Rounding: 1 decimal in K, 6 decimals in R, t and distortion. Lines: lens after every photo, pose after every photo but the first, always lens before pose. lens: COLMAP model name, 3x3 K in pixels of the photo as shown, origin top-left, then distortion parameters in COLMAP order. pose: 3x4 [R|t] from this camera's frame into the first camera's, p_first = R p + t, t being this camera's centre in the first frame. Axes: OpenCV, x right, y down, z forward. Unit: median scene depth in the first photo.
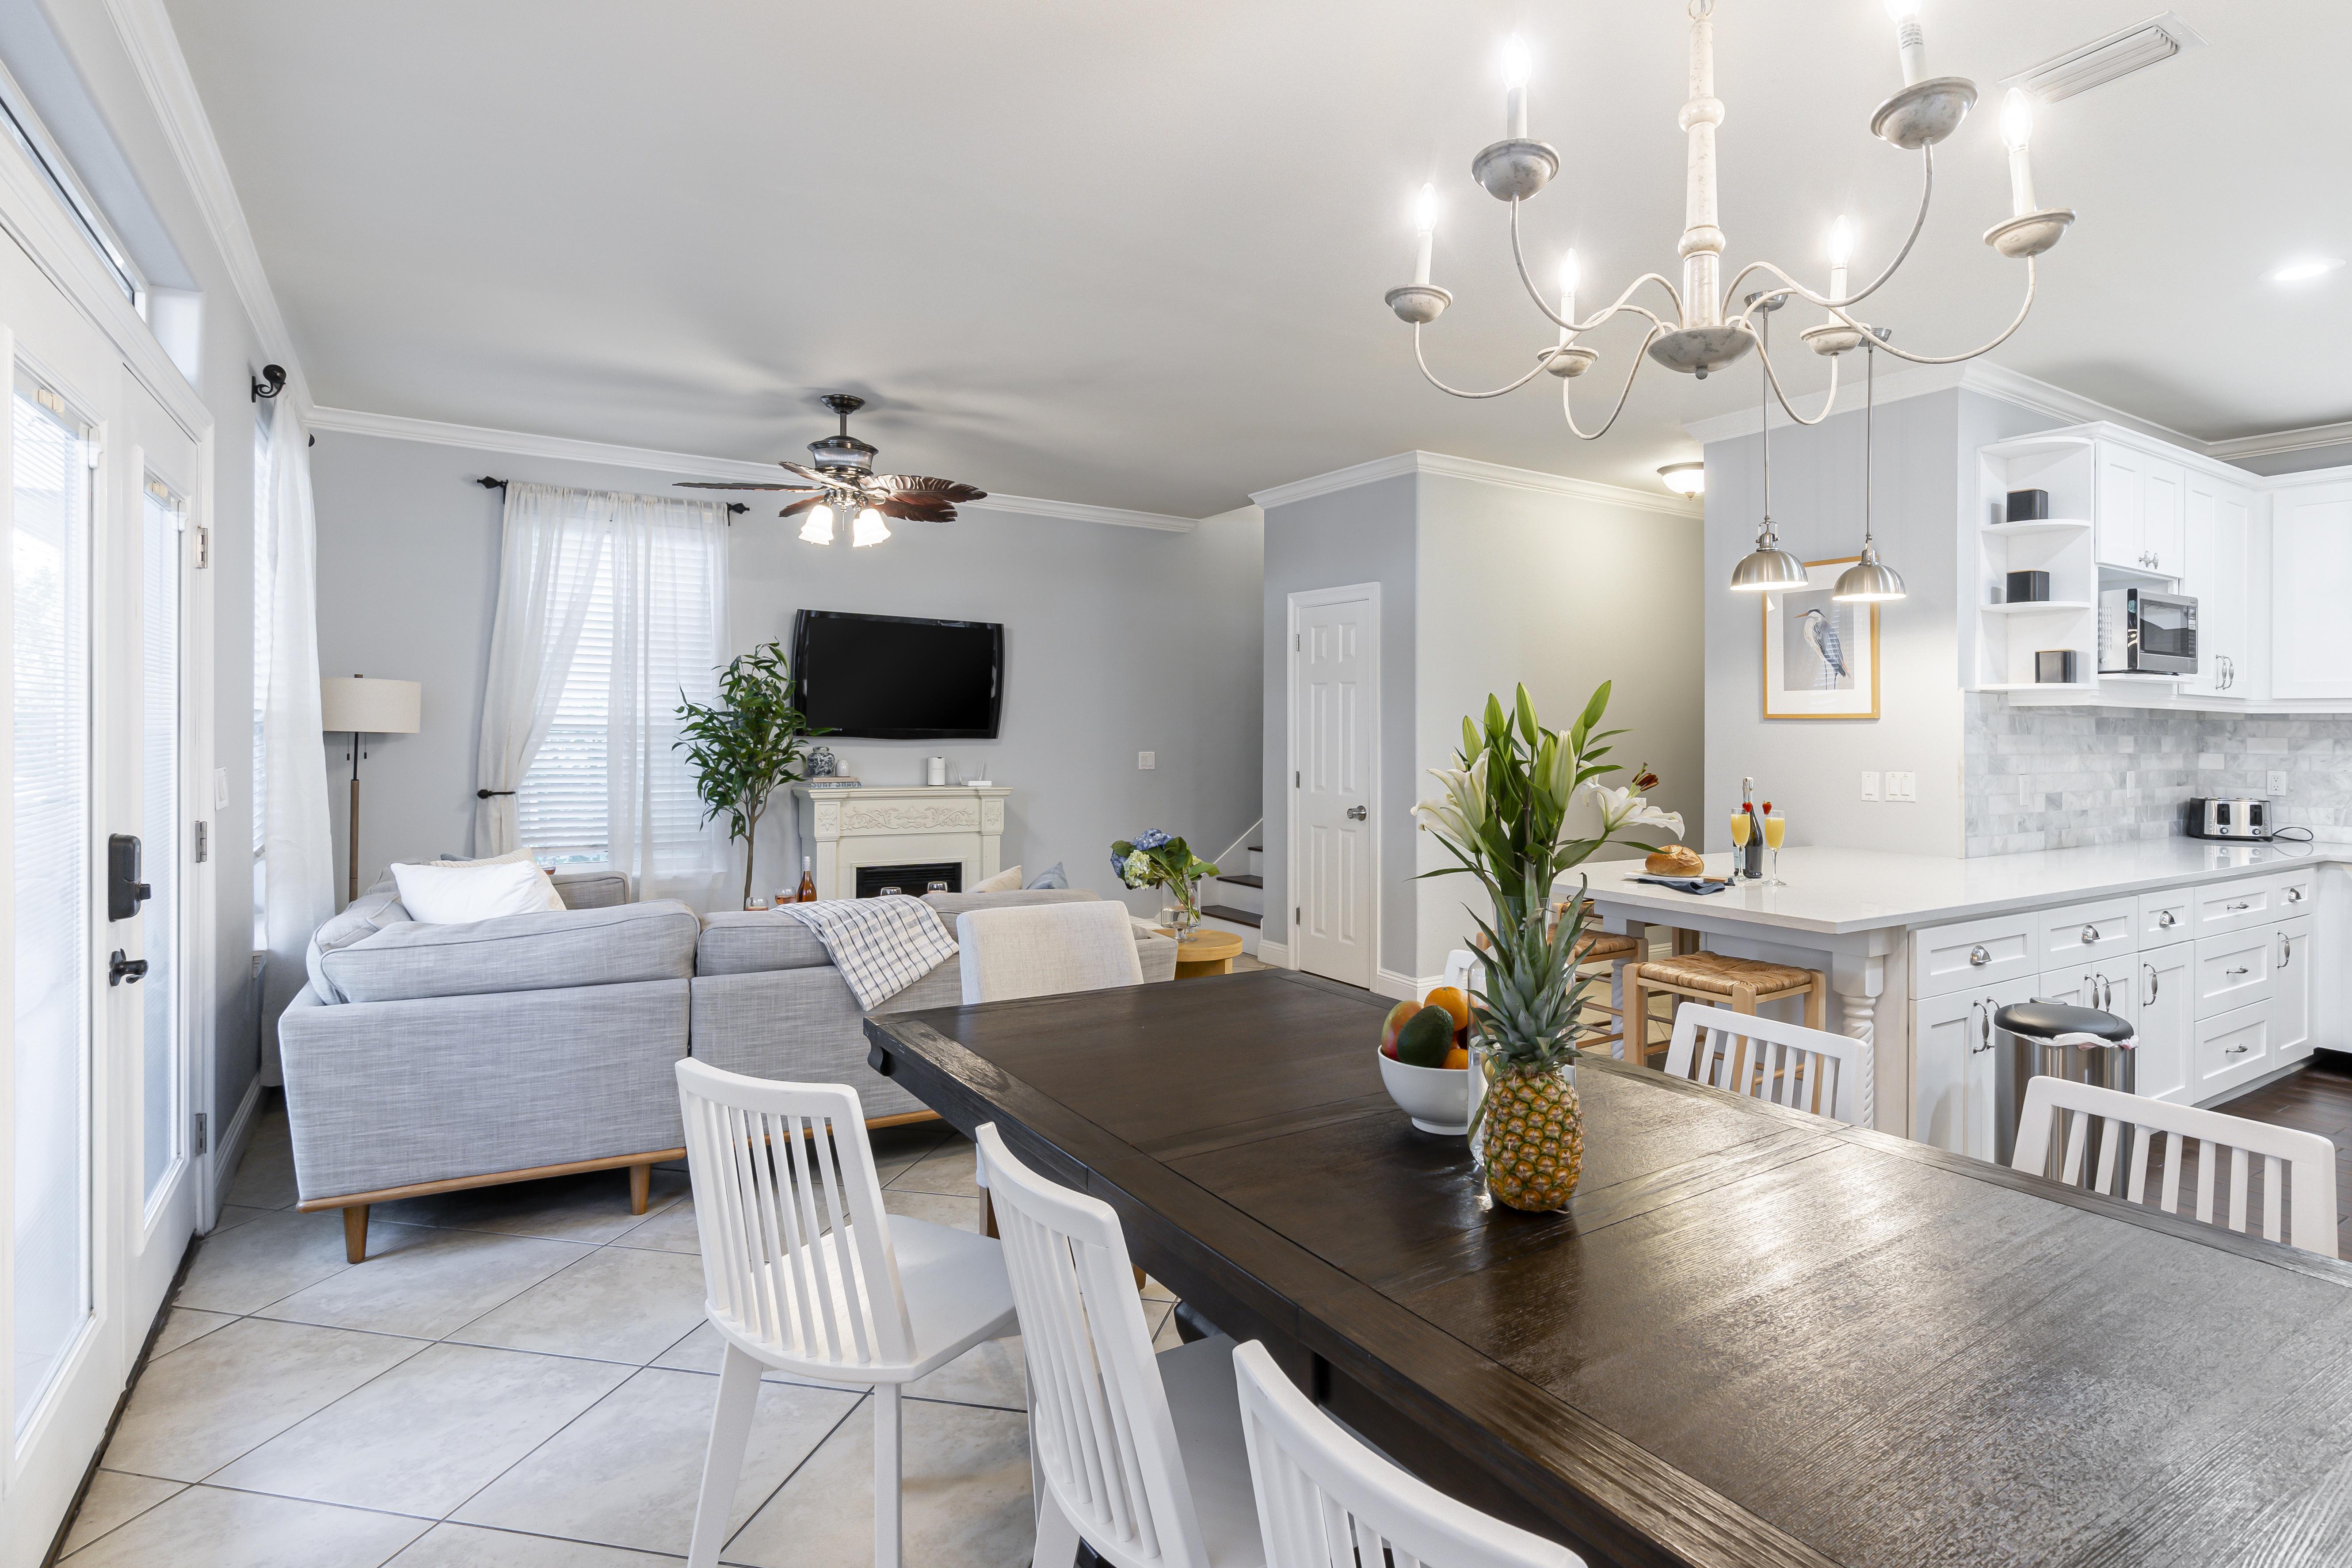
lens RADIAL K [[1195.4, 0, 1182.1], [0, 1195.4, 765.1], [0, 0, 1]] dist [0.003680, 0.001319]
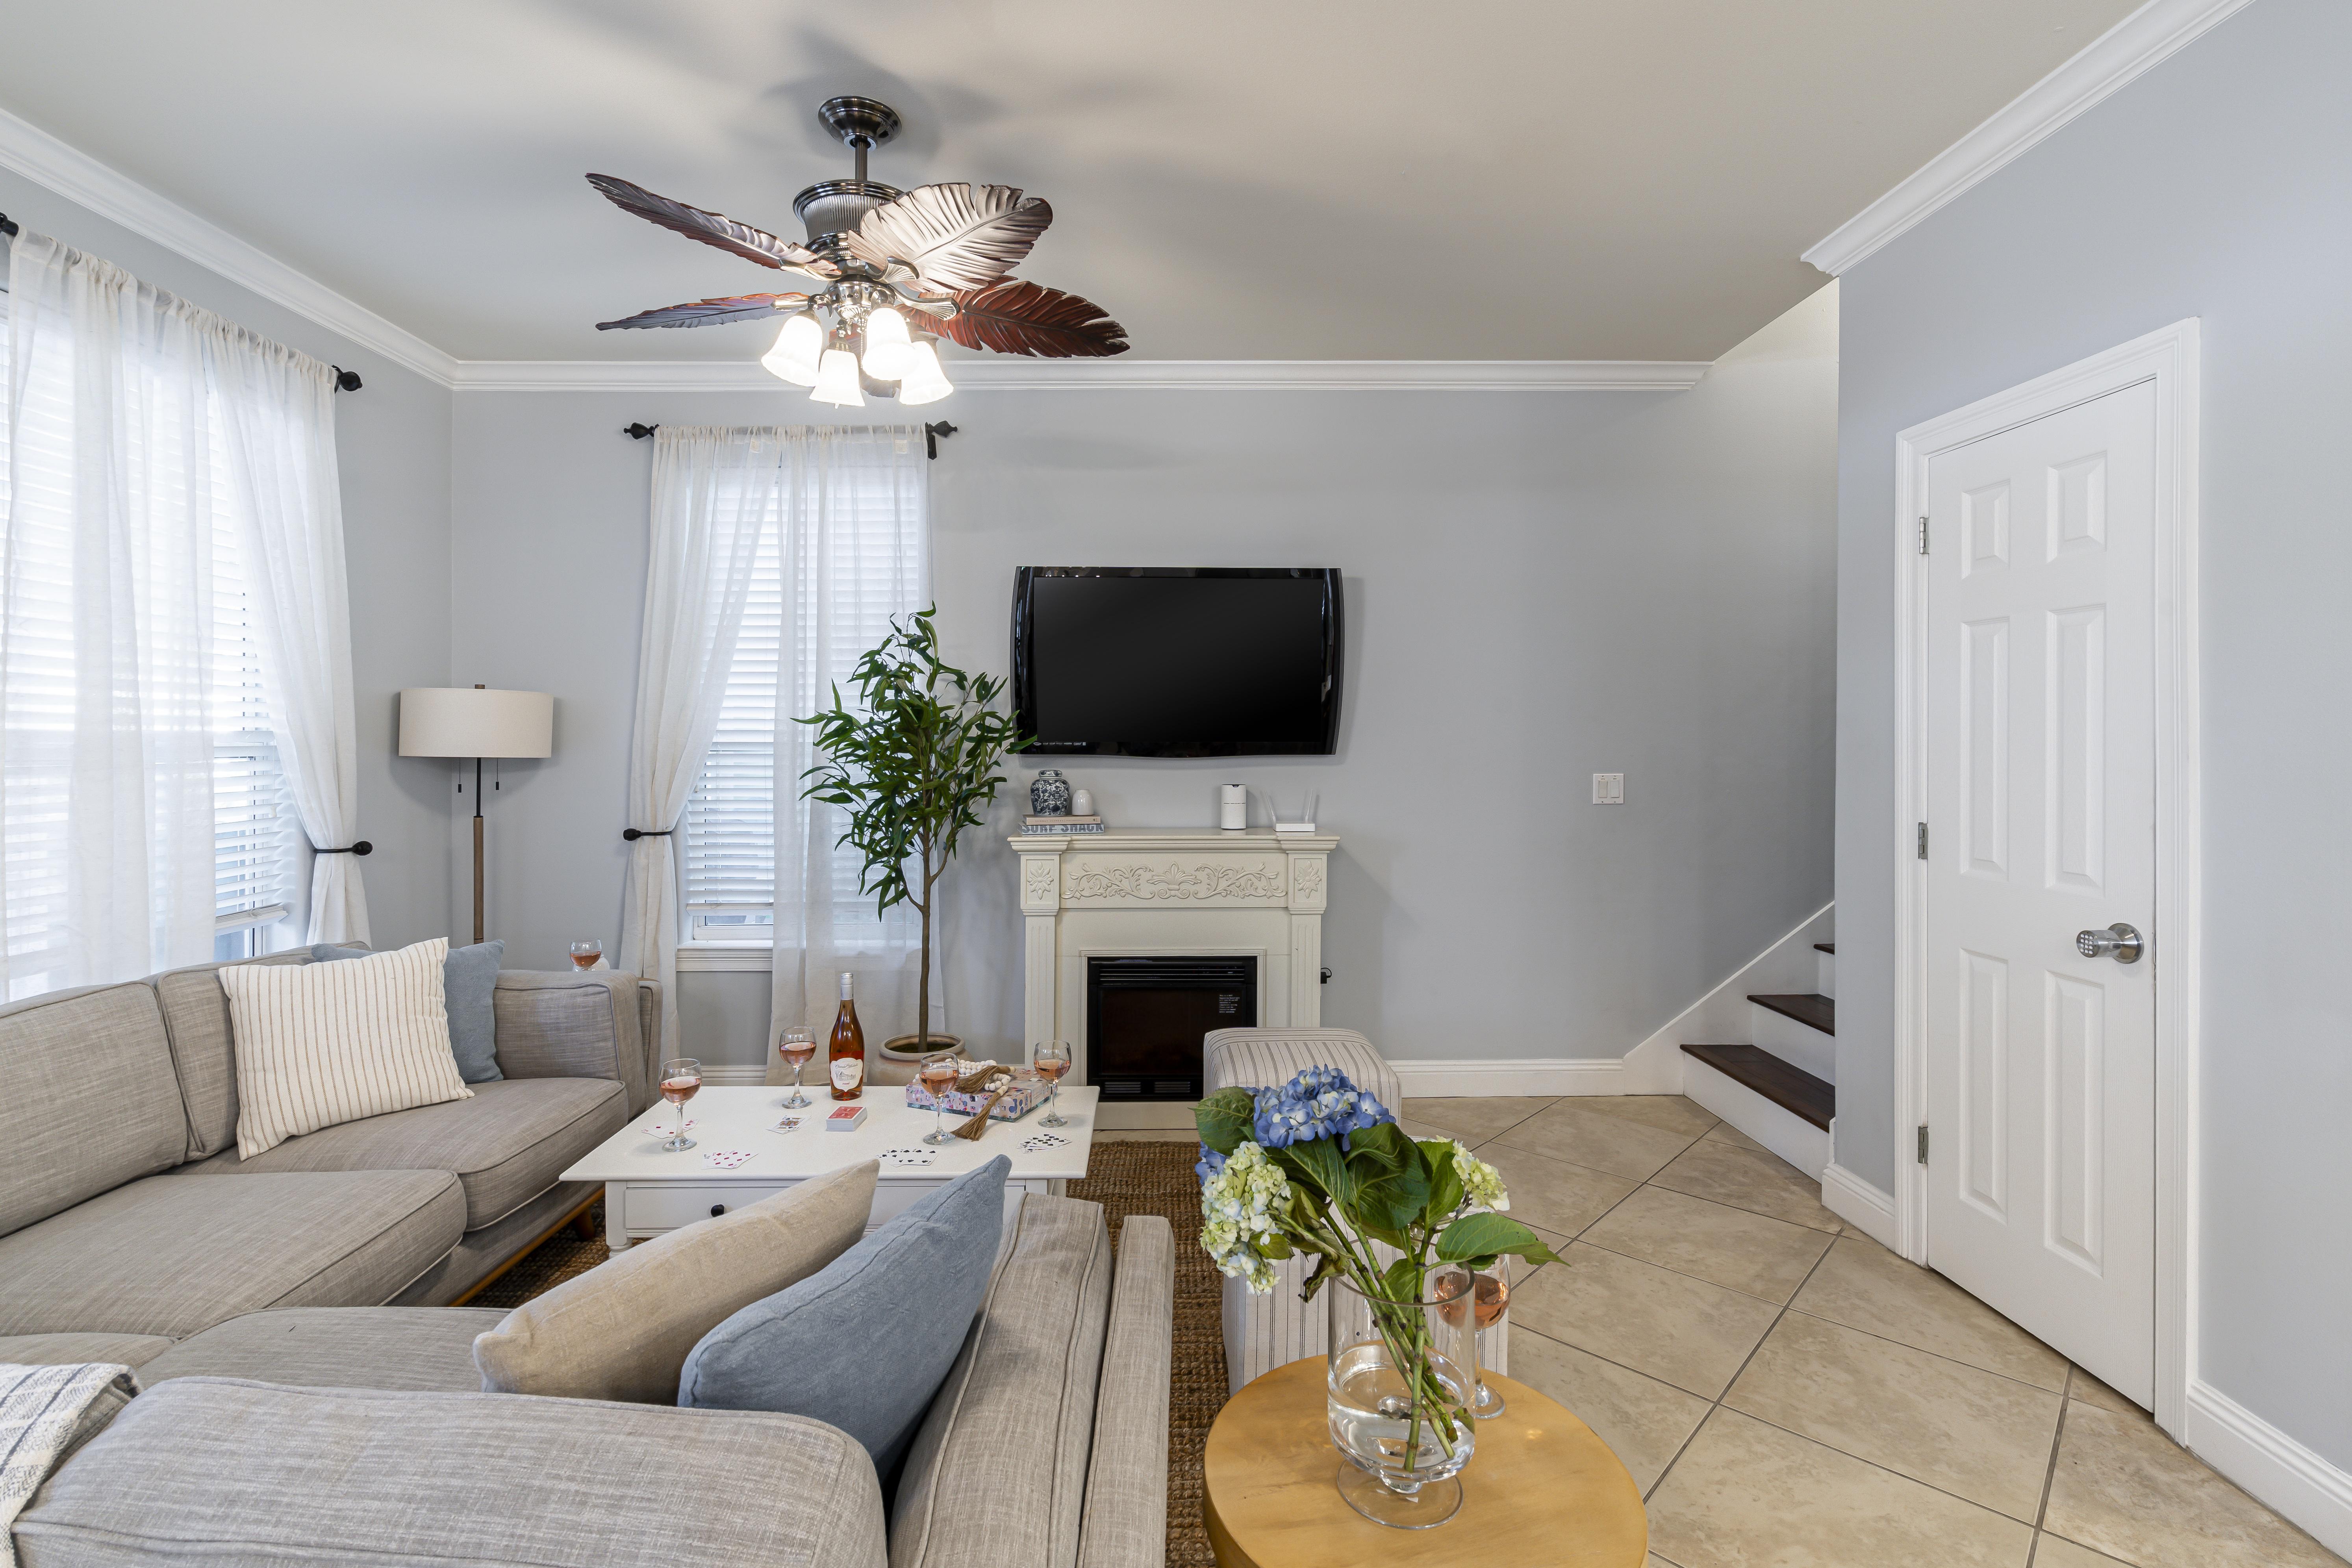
lens RADIAL K [[1034.9, 0, 1174.0], [0, 1034.9, 776.5], [0, 0, 1]] dist [0.003354, 0.000257]
pose [[0.864536, 0.001451, -0.502569, 0.052501], [0.000474, 0.999993, 0.003703, -0.014801], [0.502571, -0.003439, 0.864529, 0.550525]]
